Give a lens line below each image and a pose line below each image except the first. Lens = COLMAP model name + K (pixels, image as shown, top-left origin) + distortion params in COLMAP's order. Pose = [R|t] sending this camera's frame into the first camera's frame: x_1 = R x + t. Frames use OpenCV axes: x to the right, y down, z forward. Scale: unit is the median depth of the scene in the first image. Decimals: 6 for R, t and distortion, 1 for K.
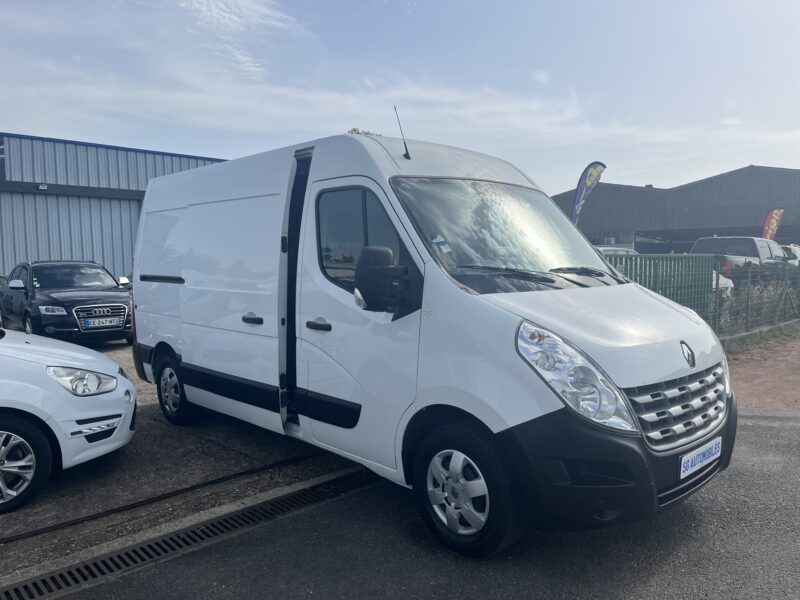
lens RADIAL K [[615.1, 0, 400.0], [0, 615.1, 300.0], [0, 0, 1]] dist [0.010683, -0.011748]
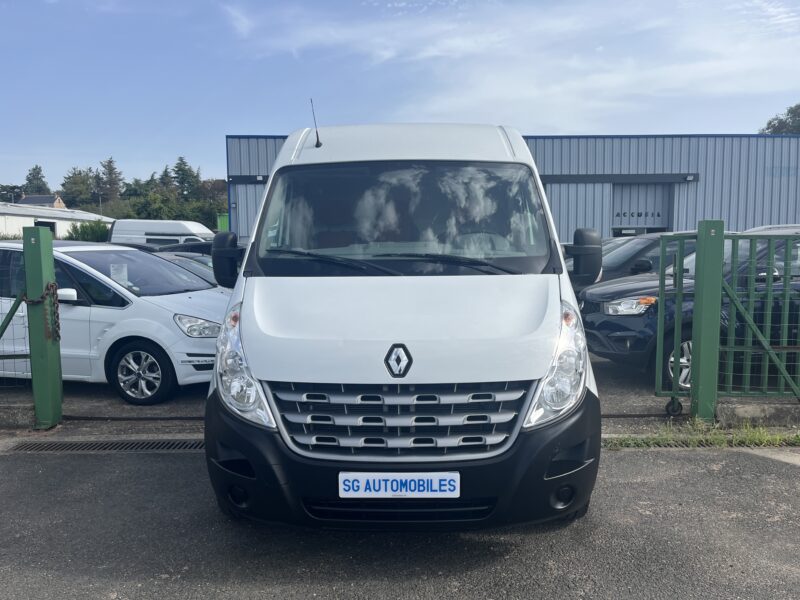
lens RADIAL K [[615.1, 0, 400.0], [0, 615.1, 300.0], [0, 0, 1]] dist [0.010683, -0.011748]
pose [[0.714457, 0.071601, -0.696006, 0.881516], [-0.041187, 0.997329, 0.060321, -0.037820], [0.698466, -0.014431, 0.715497, 0.345252]]
